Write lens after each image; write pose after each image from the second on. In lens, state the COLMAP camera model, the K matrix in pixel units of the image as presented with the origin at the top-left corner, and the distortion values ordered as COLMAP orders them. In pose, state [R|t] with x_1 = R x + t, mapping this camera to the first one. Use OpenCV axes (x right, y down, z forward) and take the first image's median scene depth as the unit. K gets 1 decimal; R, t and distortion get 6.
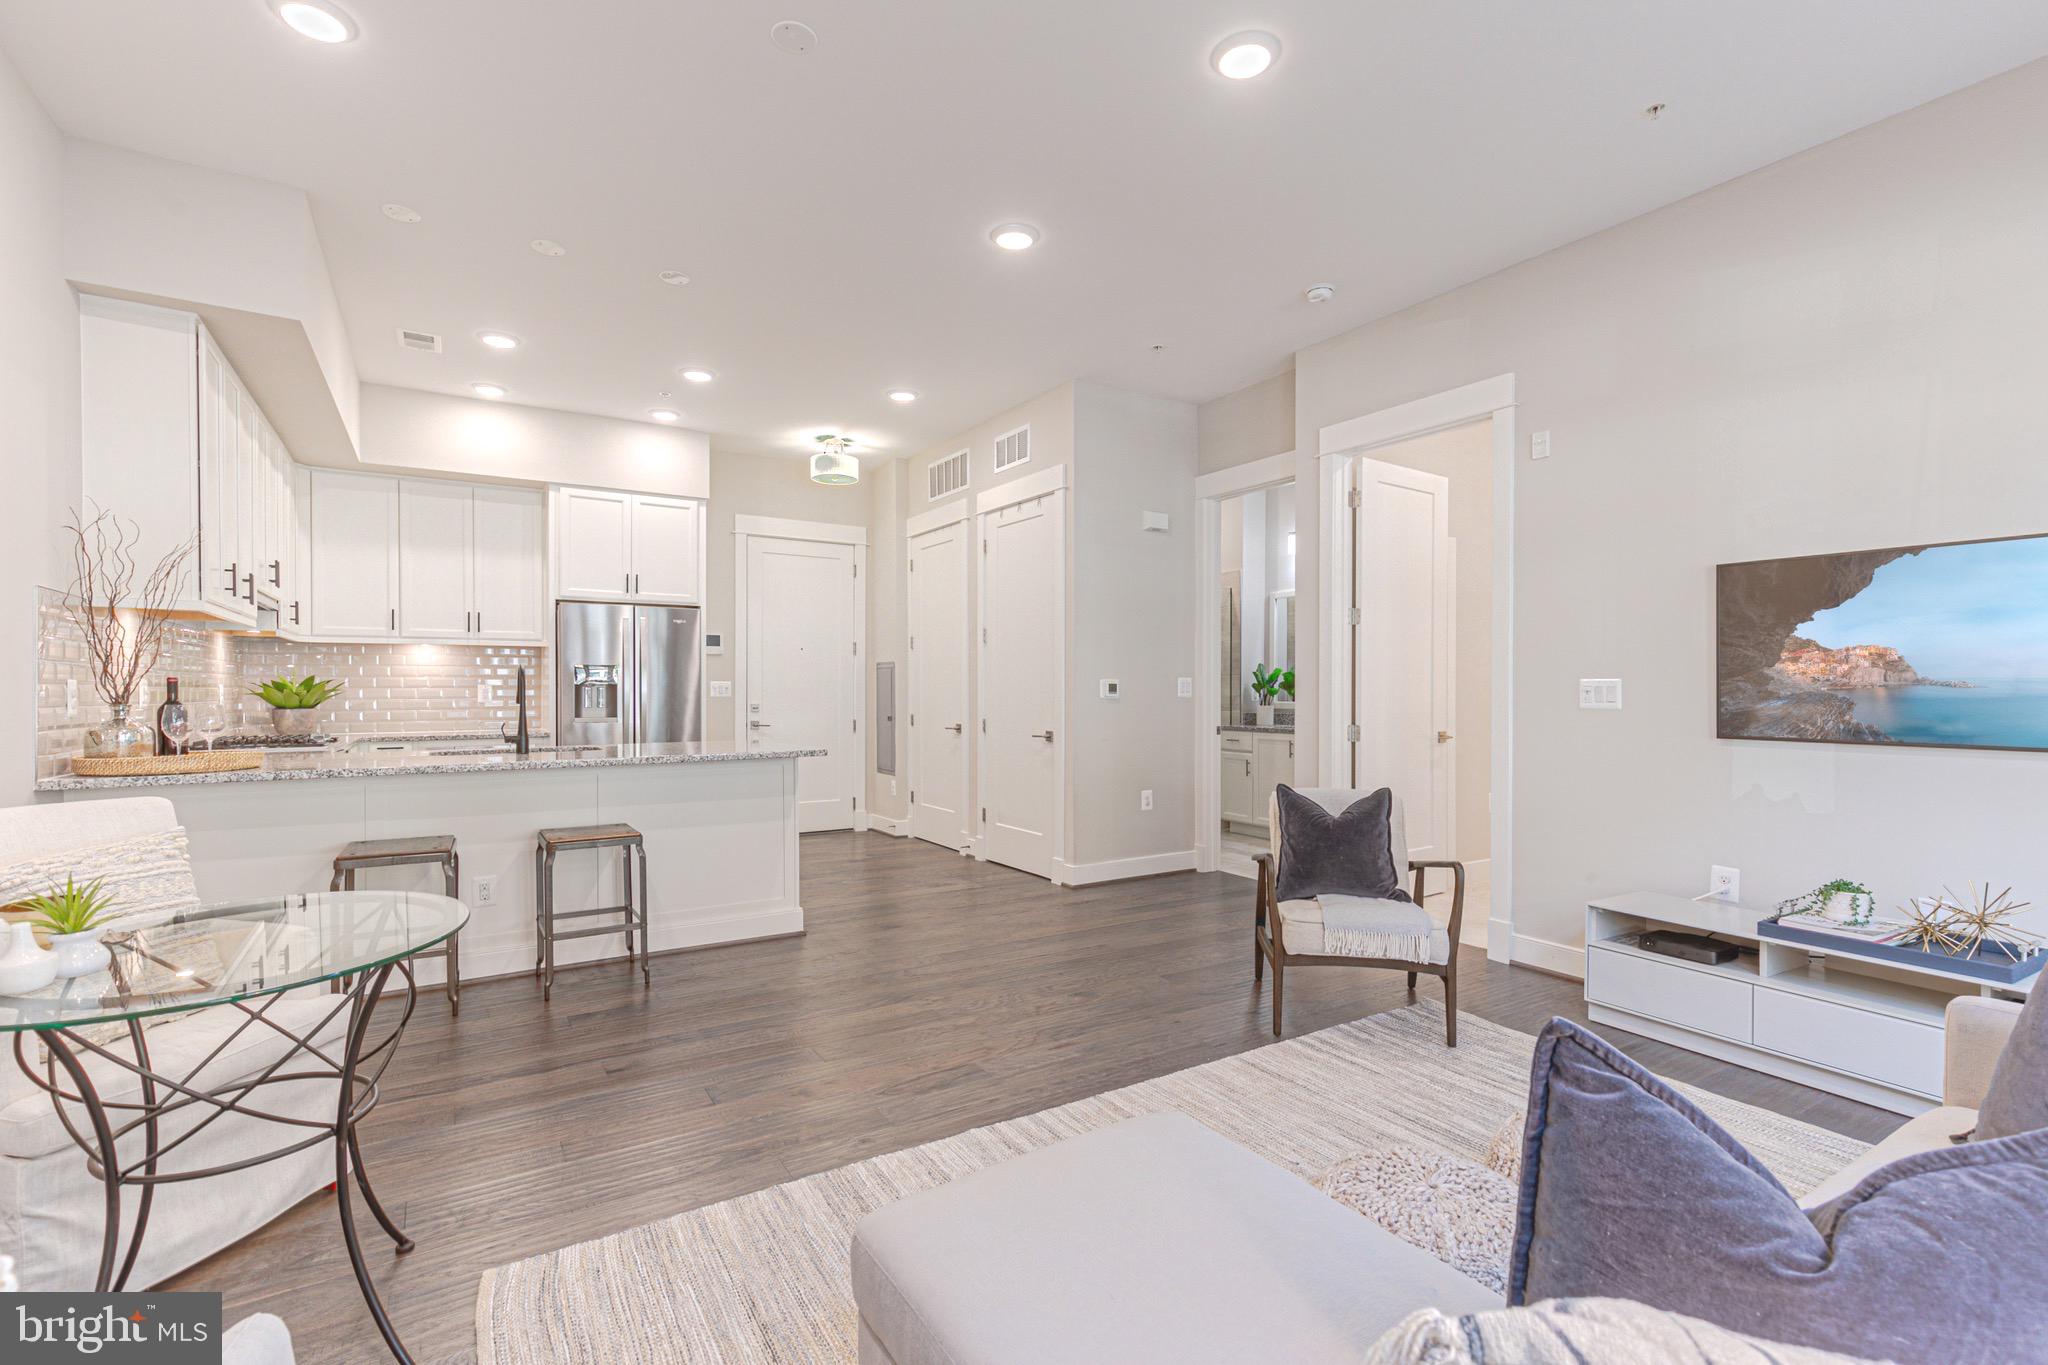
lens RADIAL K [[917.6, 0, 1021.3], [0, 917.6, 692.0], [0, 0, 1]] dist [0.007651, -0.001579]
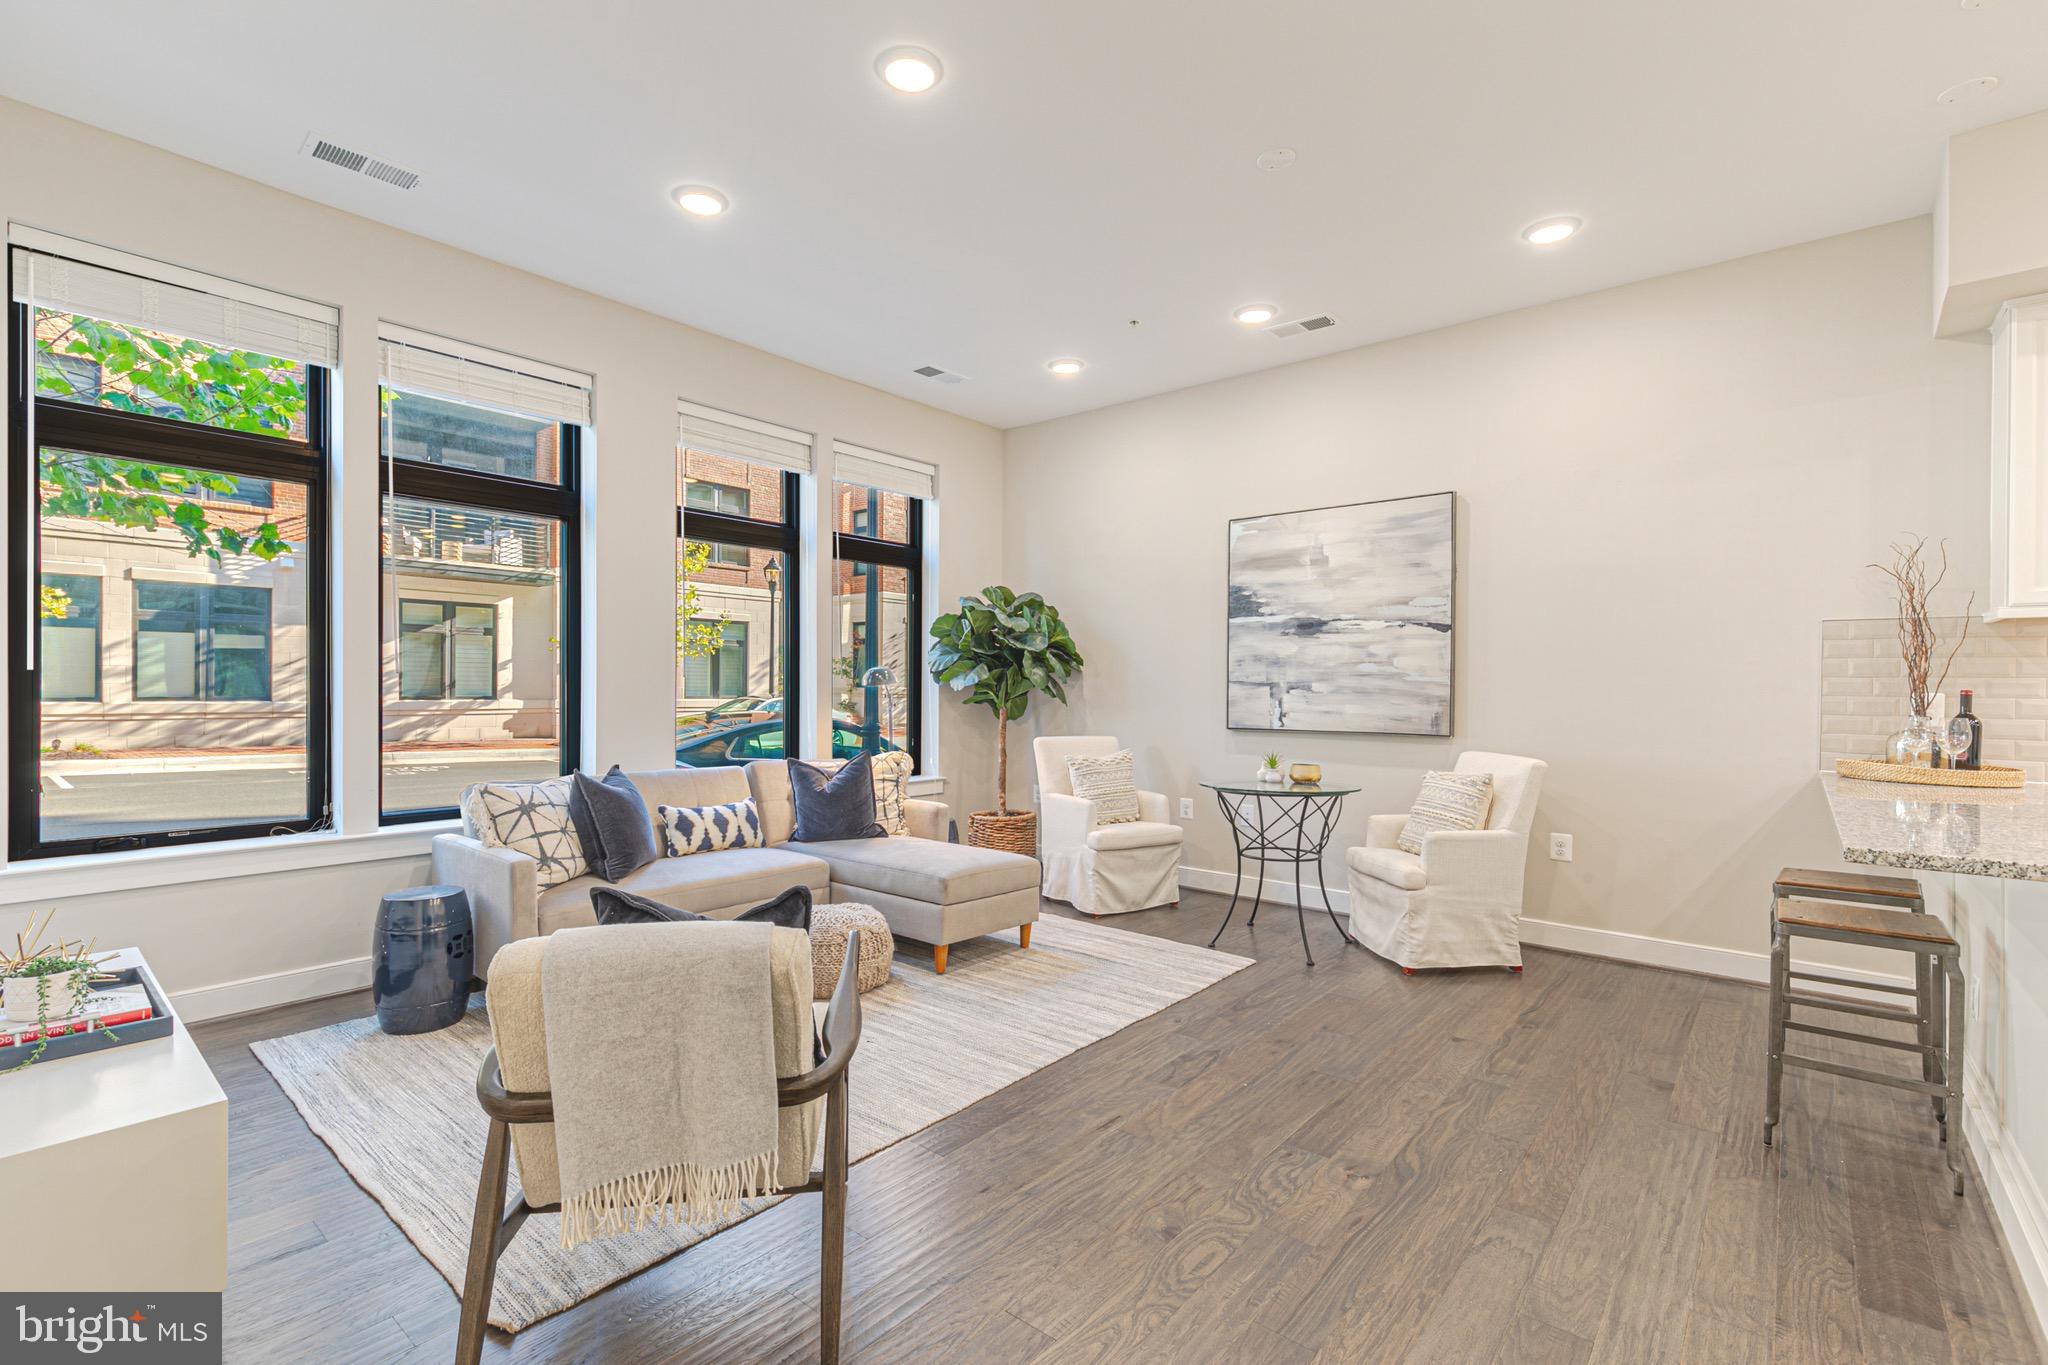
lens RADIAL K [[917.6, 0, 1019.6], [0, 917.6, 692.1], [0, 0, 1]] dist [0.007651, -0.001579]
pose [[-0.952509, -0.008840, -0.304383, 0.197141], [-0.011426, 0.999912, 0.006715, -0.004744], [0.304297, 0.009874, -0.952526, 0.917098]]
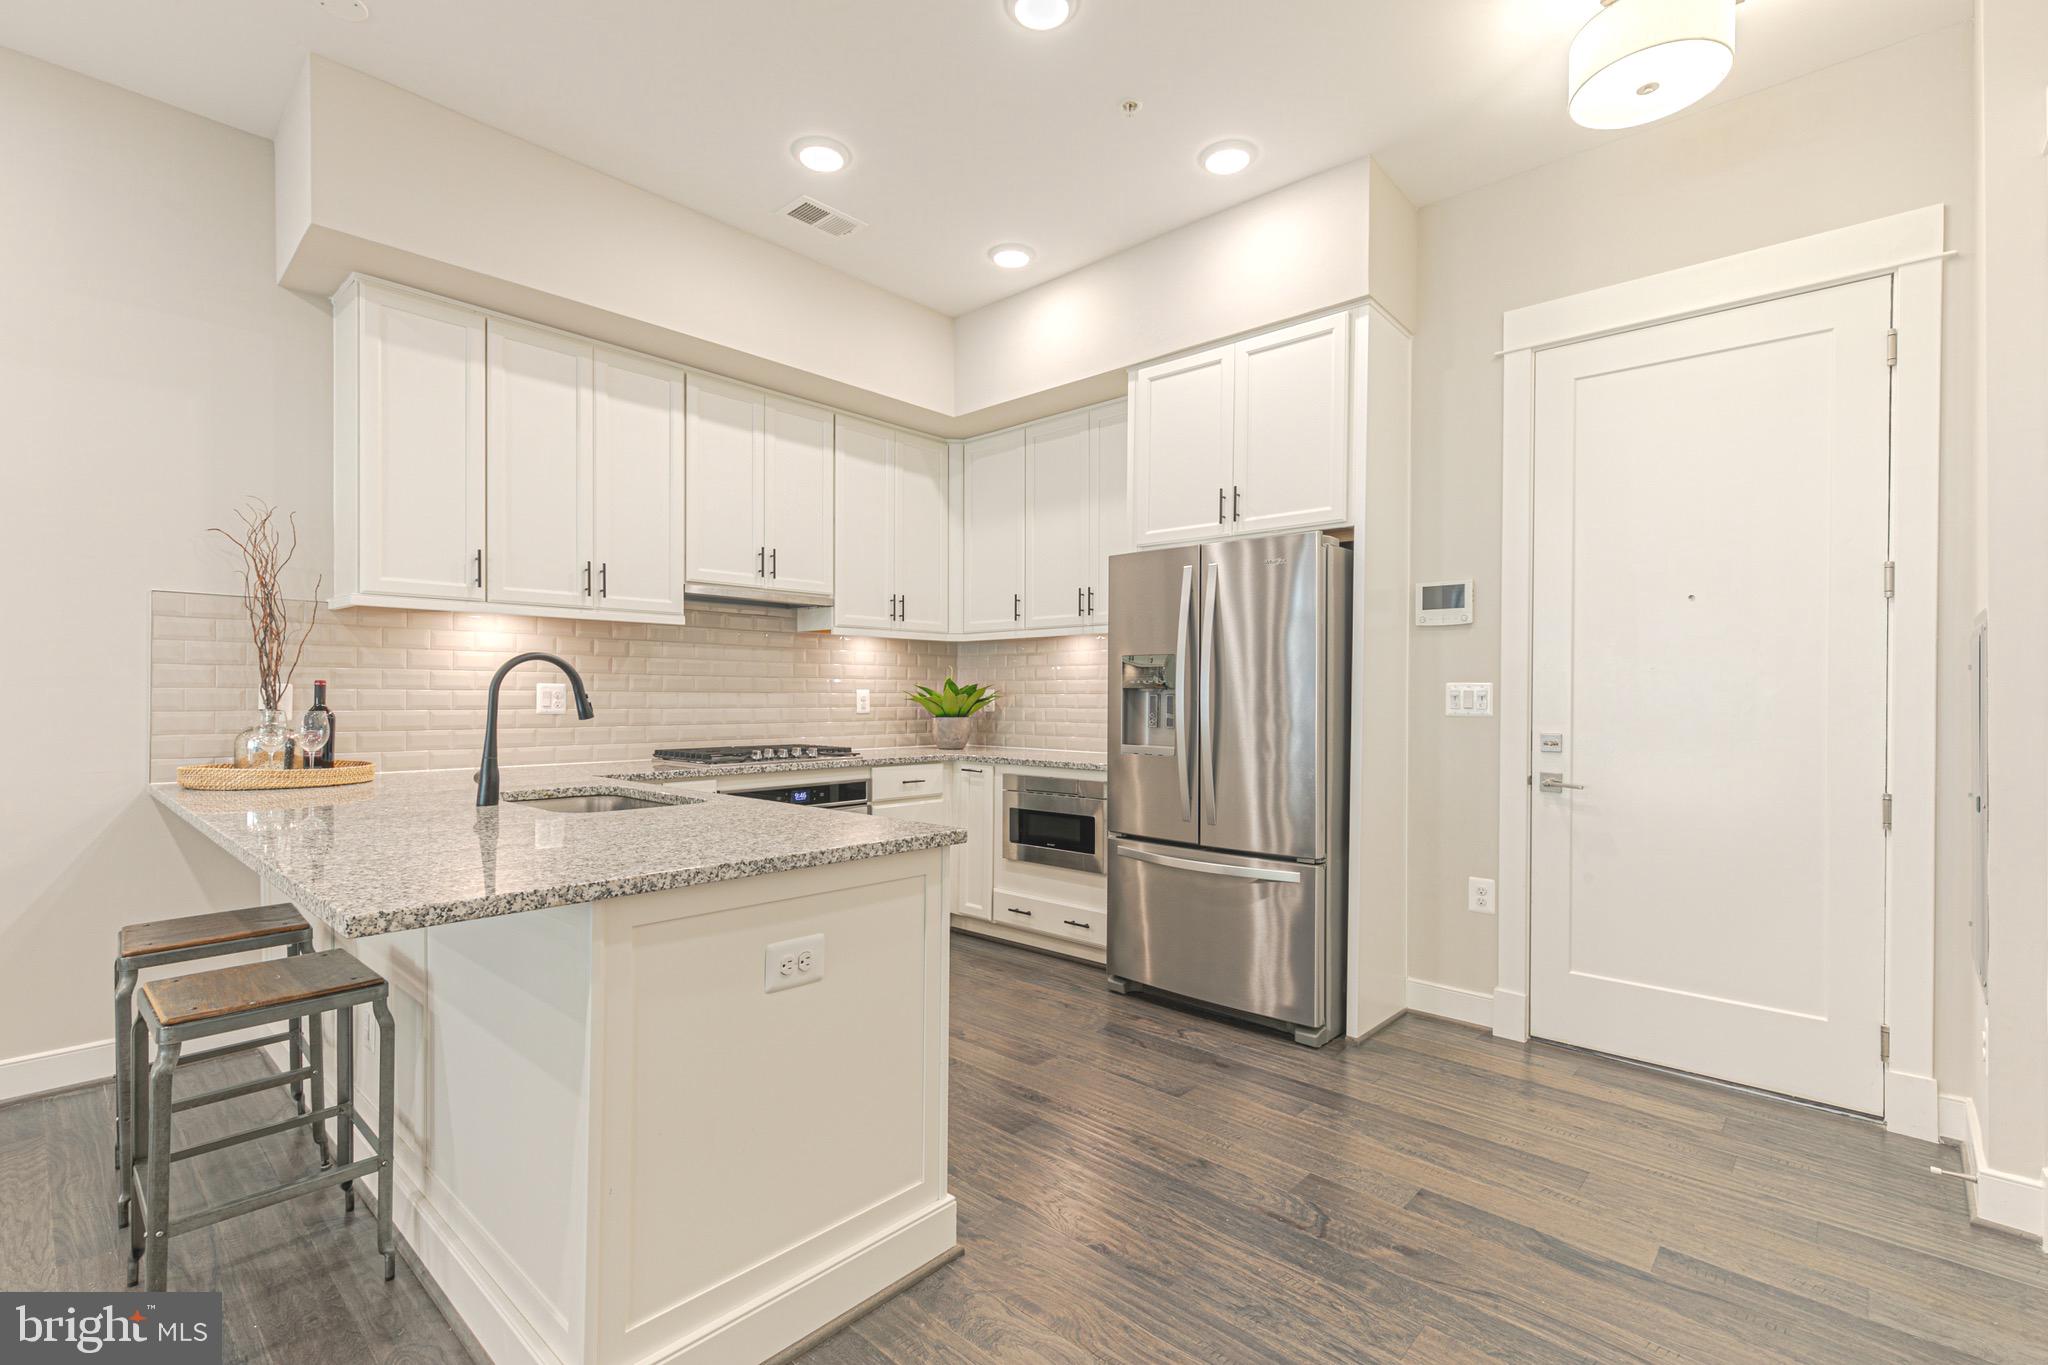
lens RADIAL K [[917.6, 0, 1019.6], [0, 917.6, 691.0], [0, 0, 1]] dist [0.007651, -0.001579]
pose [[0.263469, -0.000269, -0.964668, 0.078365], [-0.008358, 0.999962, -0.002562, -0.004739], [0.964632, 0.008737, 0.263457, 0.799808]]
